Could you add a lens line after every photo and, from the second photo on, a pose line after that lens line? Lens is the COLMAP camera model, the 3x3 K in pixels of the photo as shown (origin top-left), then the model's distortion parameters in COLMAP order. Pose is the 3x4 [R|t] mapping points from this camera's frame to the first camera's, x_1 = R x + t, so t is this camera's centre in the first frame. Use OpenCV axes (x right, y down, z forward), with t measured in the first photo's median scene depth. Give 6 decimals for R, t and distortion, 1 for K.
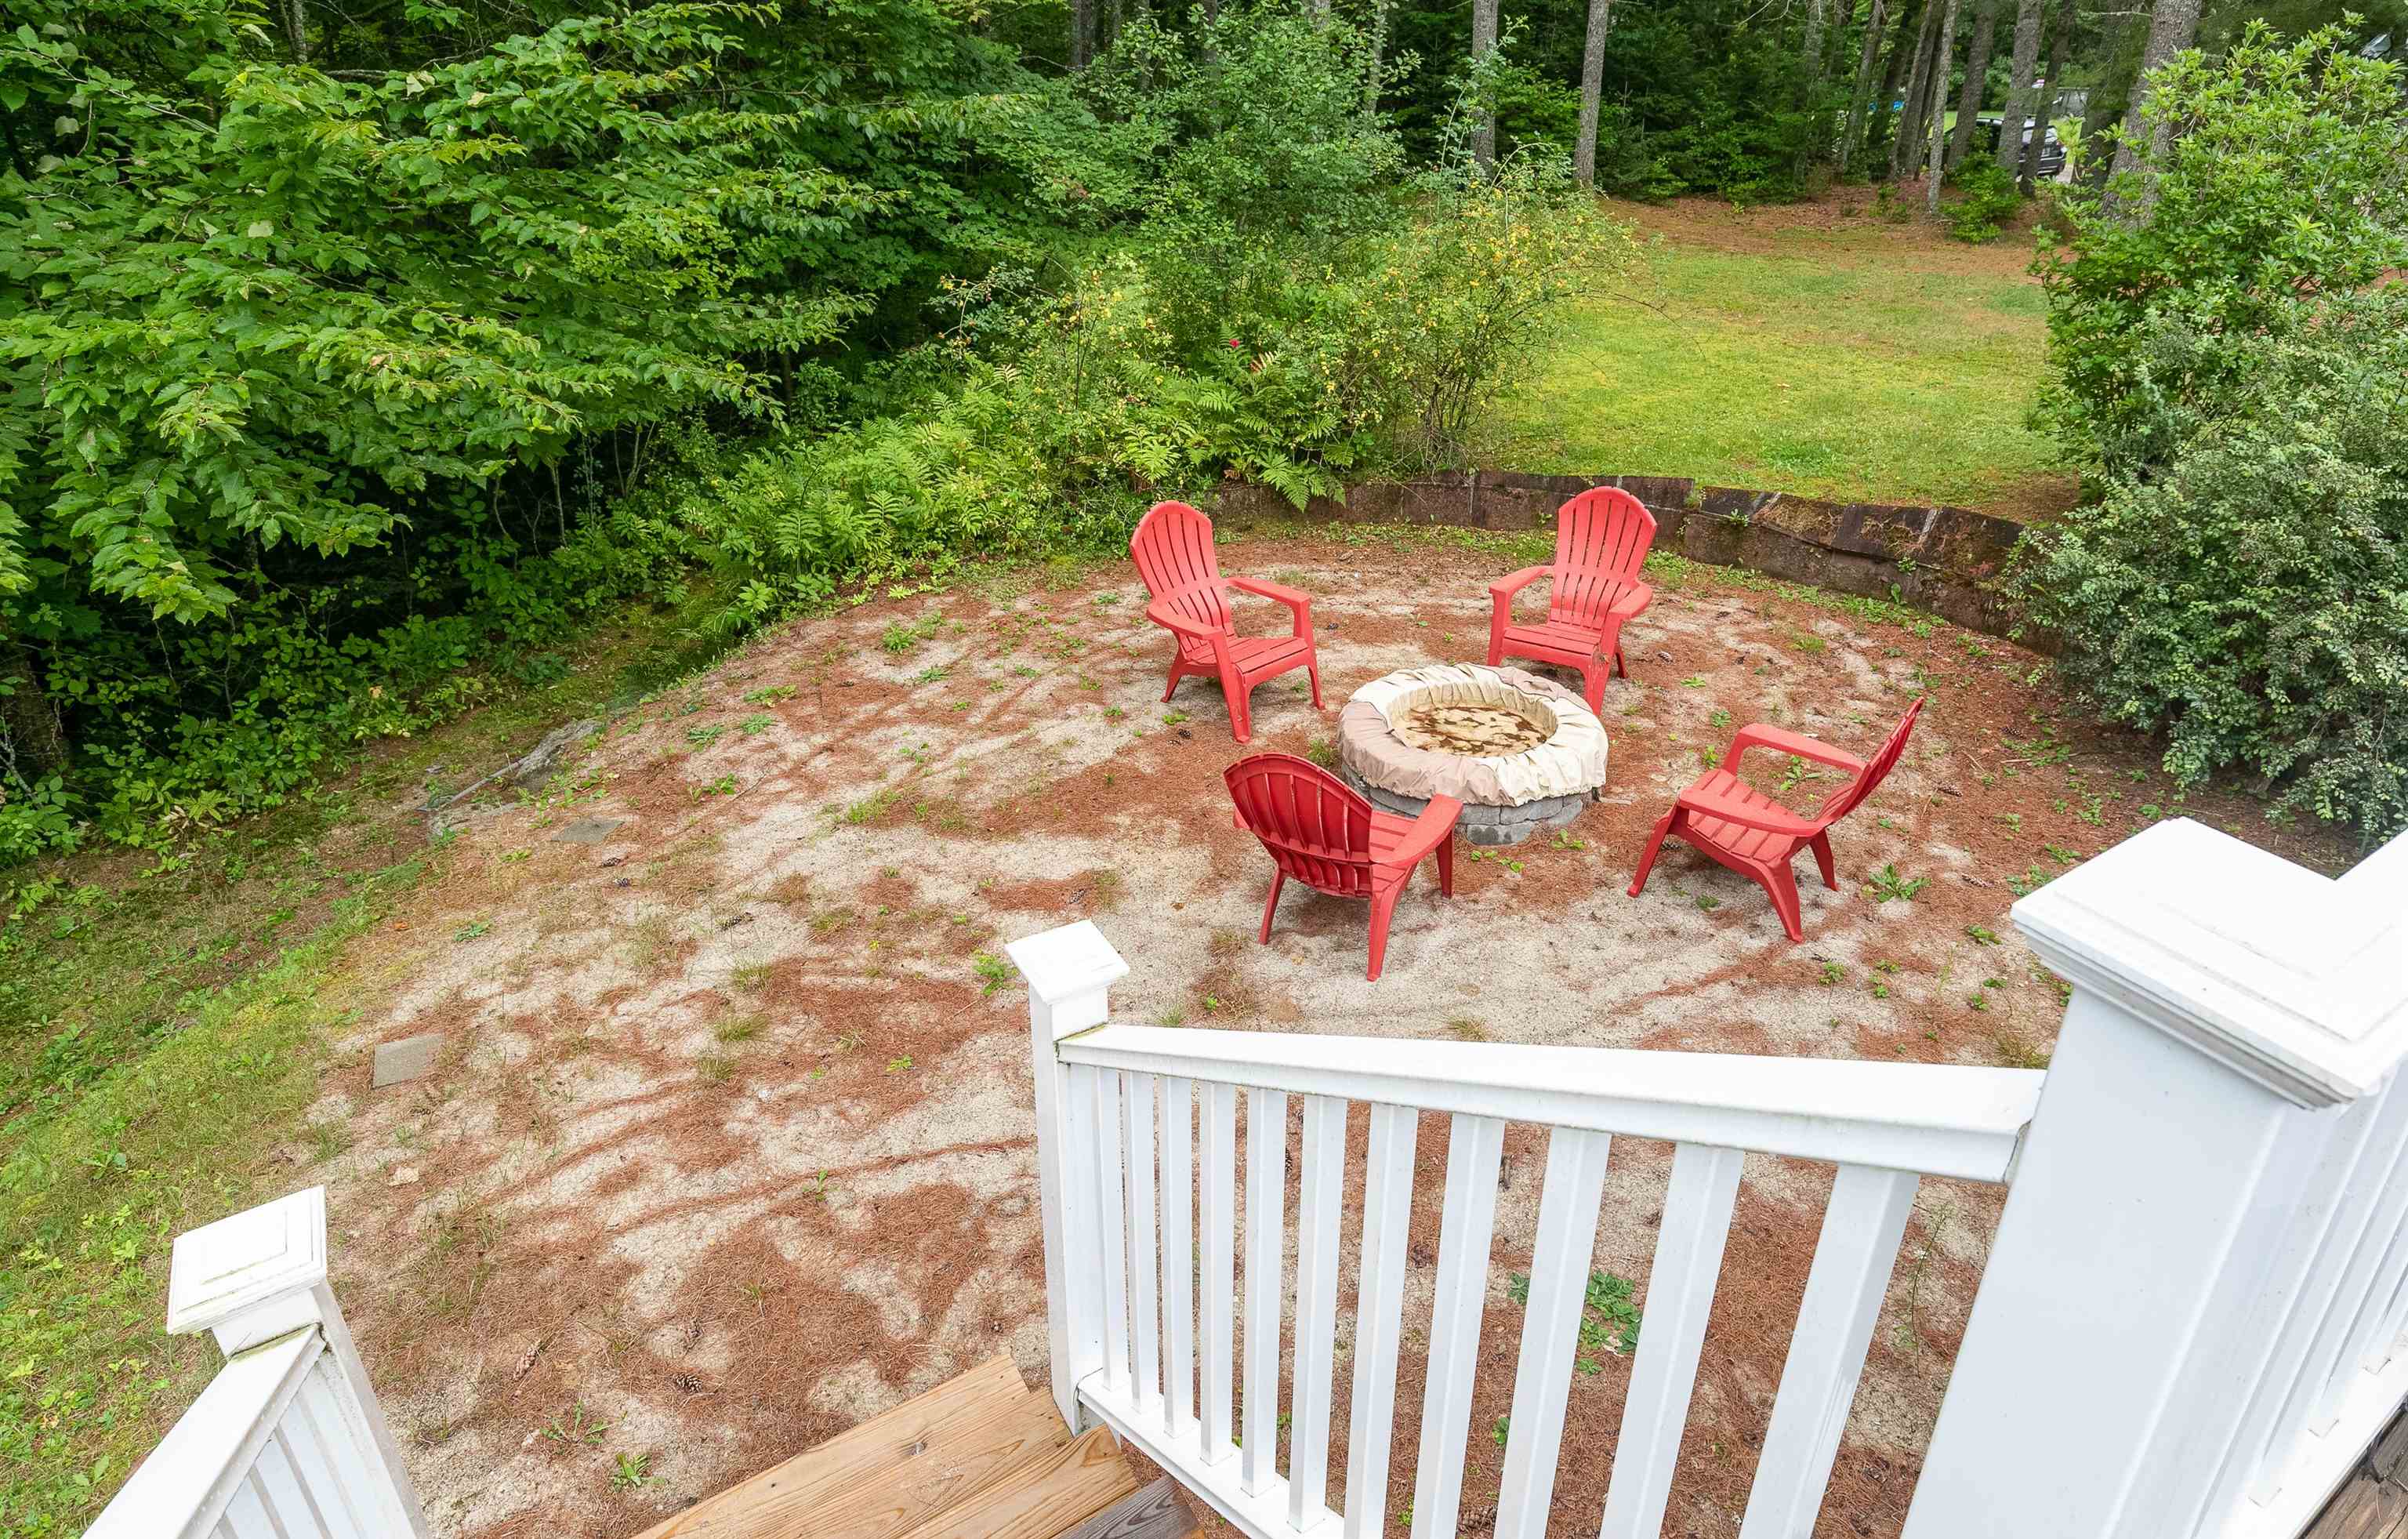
lens RADIAL K [[1442.9, 0, 1220.9], [0, 1442.9, 767.9], [0, 0, 1]] dist [0.004288, 0.002046]
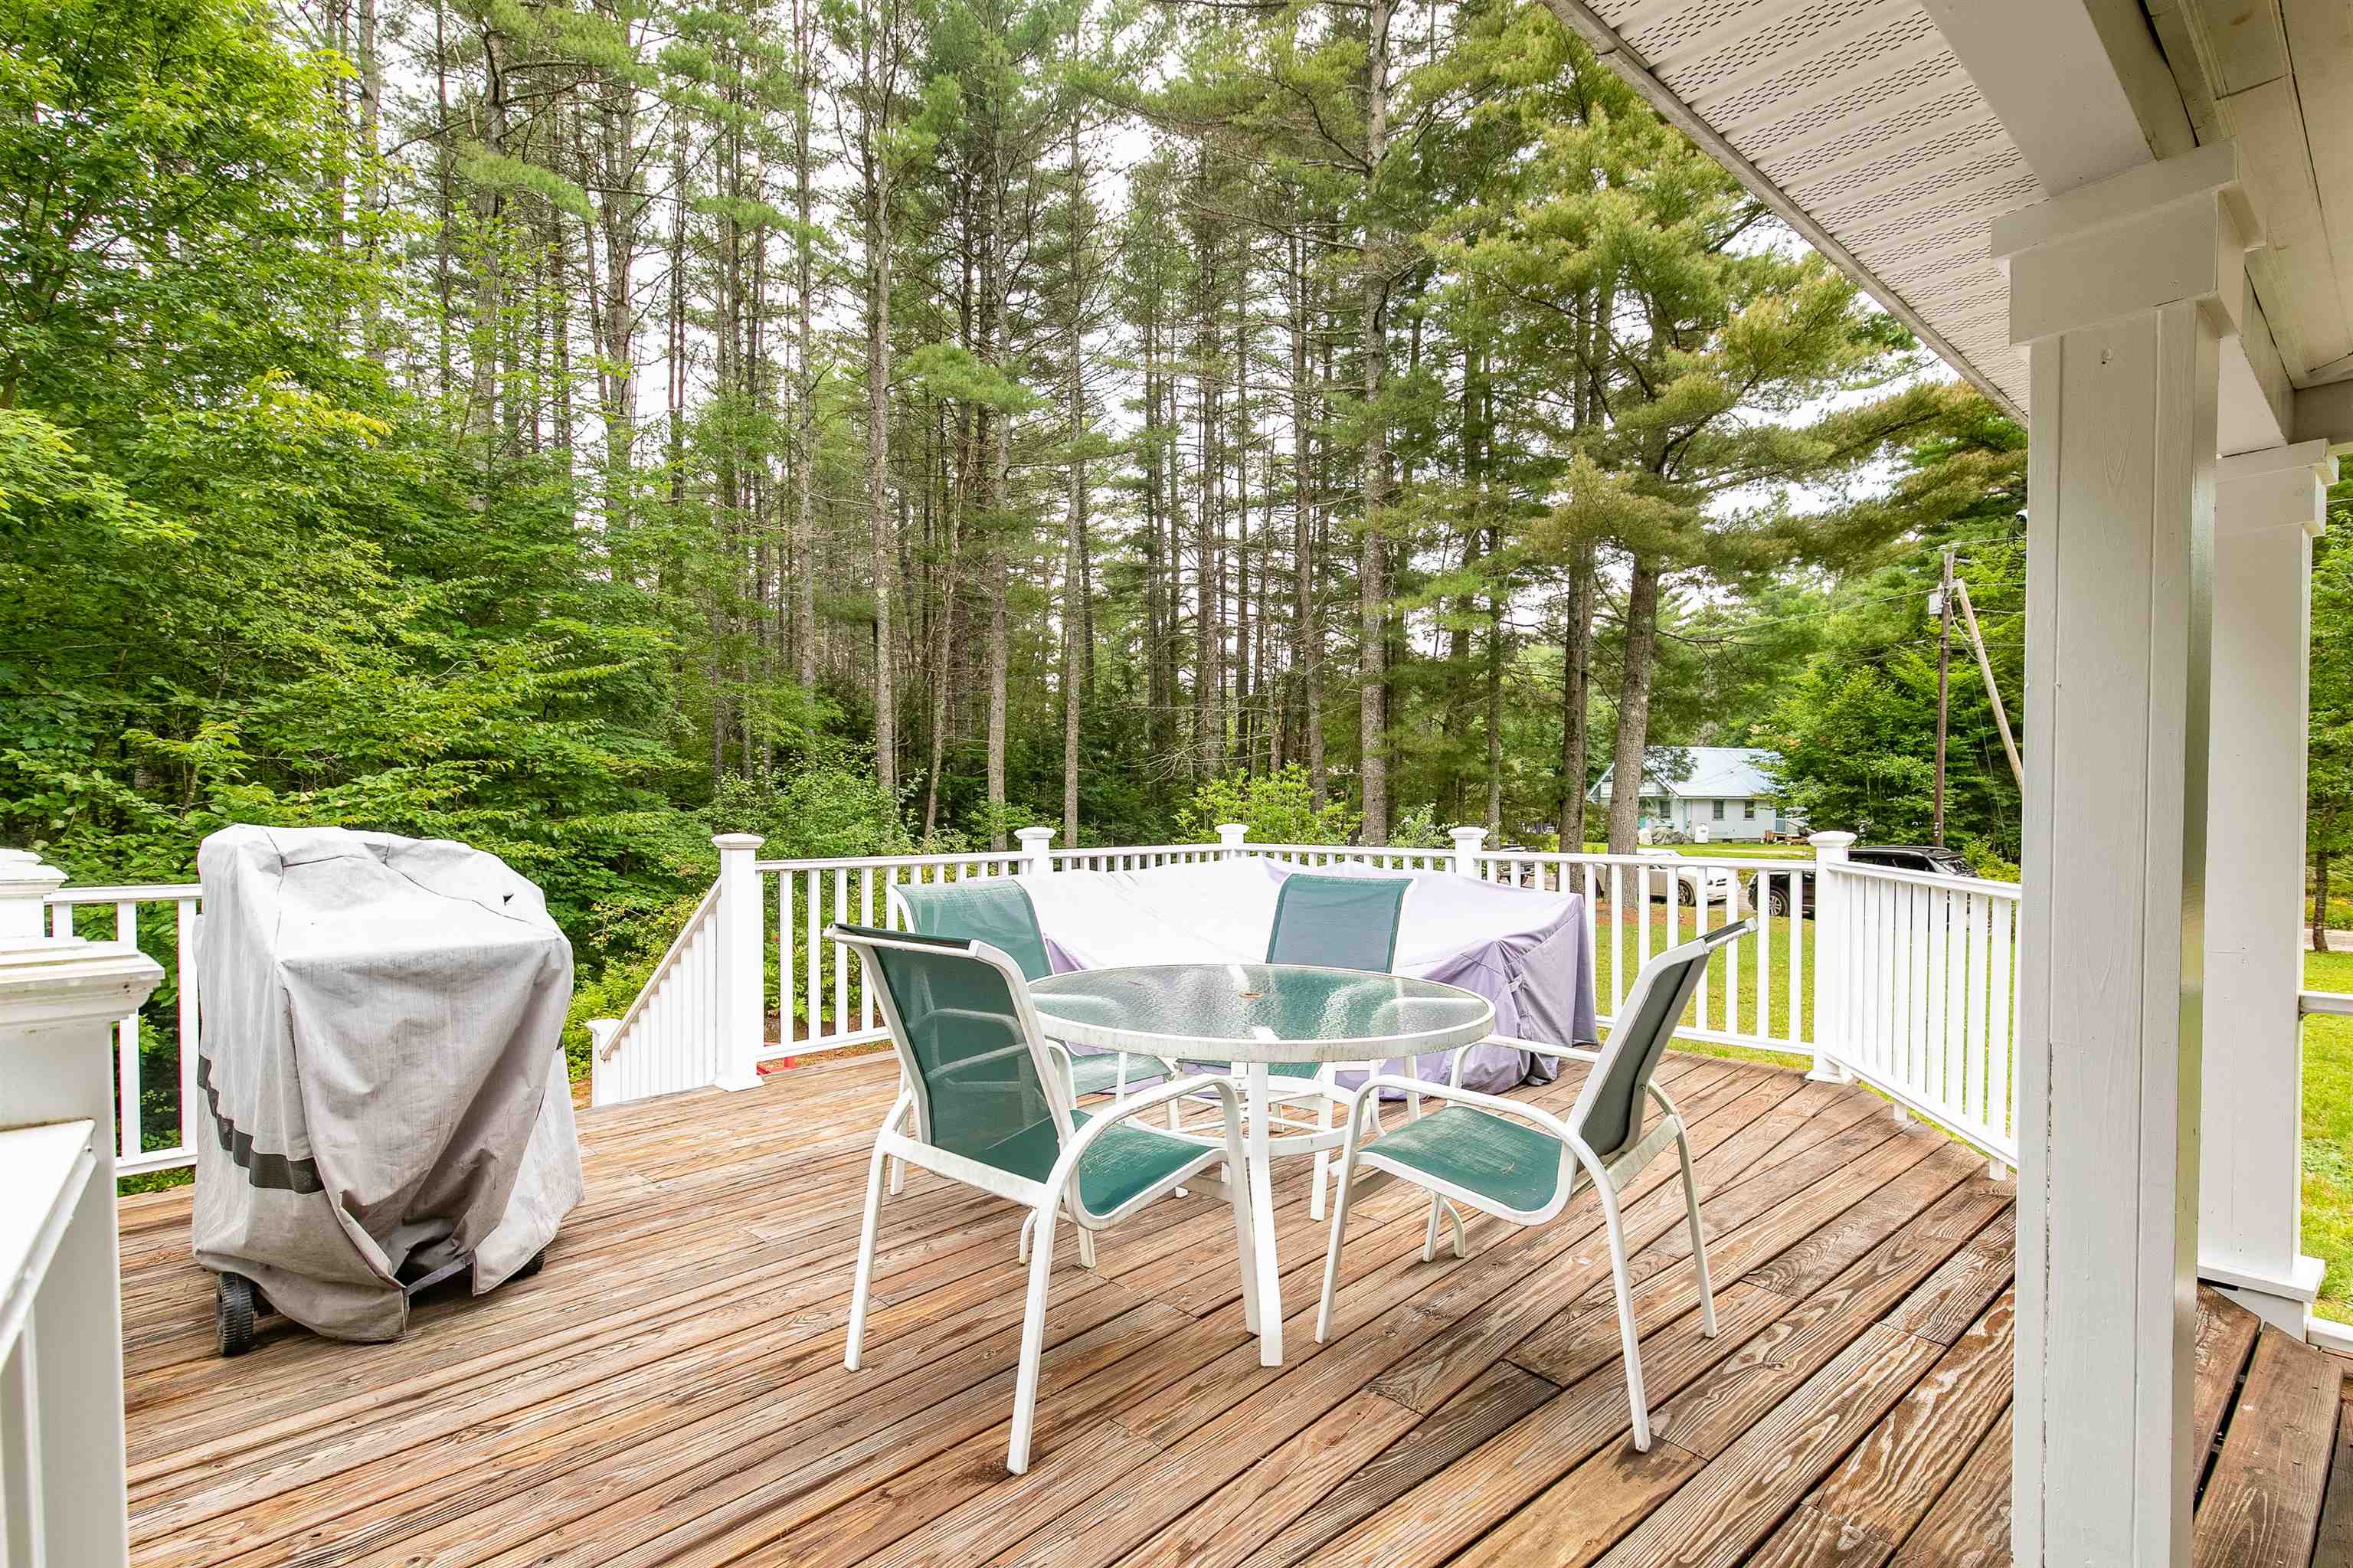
lens RADIAL K [[1108.5, 0, 1176.5], [0, 1108.5, 784.0], [0, 0, 1]] dist [-0.000773, -0.000170]
pose [[0.957187, -0.006572, 0.289394, 0.074633], [0.139143, 0.887115, -0.440076, 0.174414], [-0.253834, 0.461502, 0.850049, -0.303461]]
